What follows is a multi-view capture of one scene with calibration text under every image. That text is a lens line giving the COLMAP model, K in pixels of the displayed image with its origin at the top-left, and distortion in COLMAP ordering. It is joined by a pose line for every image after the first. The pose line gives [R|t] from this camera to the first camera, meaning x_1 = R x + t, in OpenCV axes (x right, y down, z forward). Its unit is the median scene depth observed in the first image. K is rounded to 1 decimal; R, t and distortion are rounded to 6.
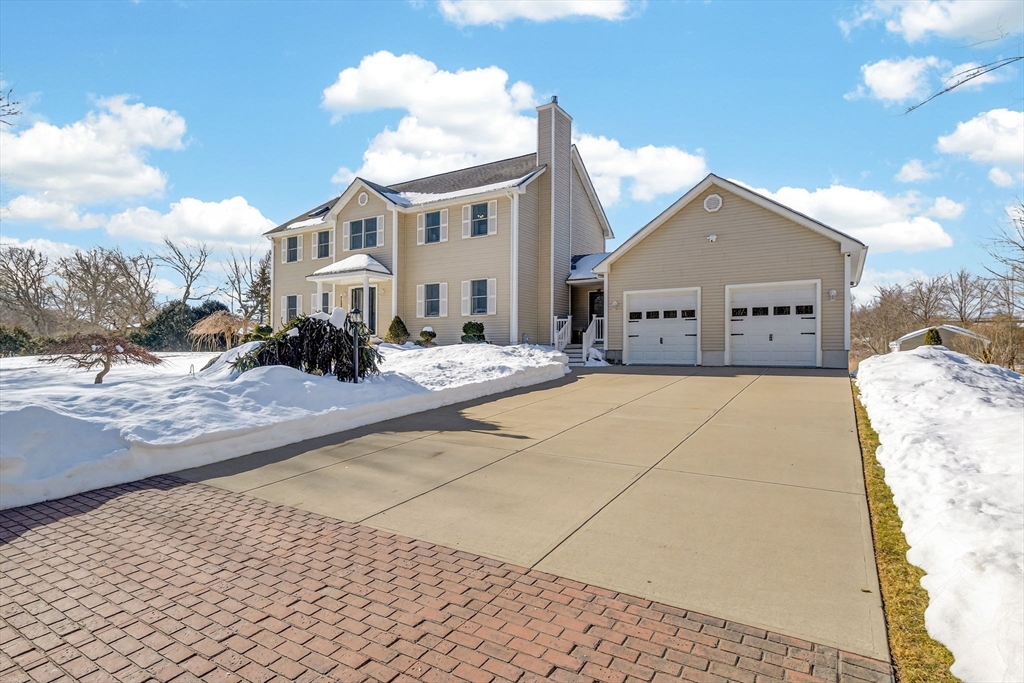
lens RADIAL K [[521.6, 0, 508.1], [0, 521.6, 339.3], [0, 0, 1]] dist [0.001474, 0.001374]
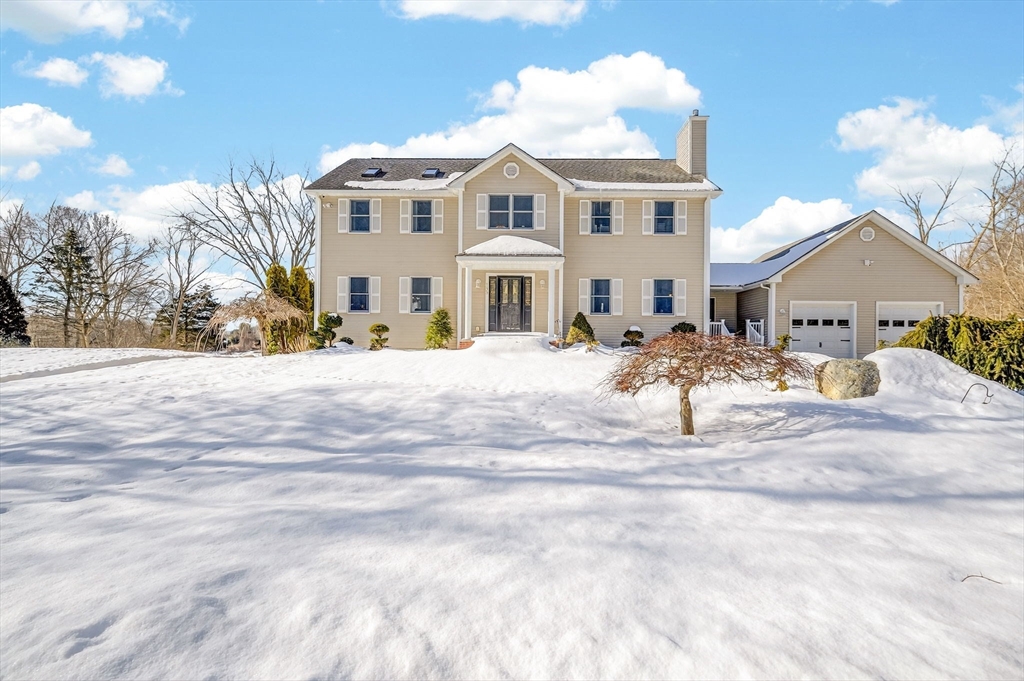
lens RADIAL K [[442.5, 0, 516.6], [0, 442.5, 334.7], [0, 0, 1]] dist [0.000889, 0.000224]
pose [[0.859059, 0.023359, 0.511344, -0.657298], [-0.017767, 0.999717, -0.015821, 0.006629], [-0.511568, 0.004506, 0.859231, 0.402596]]
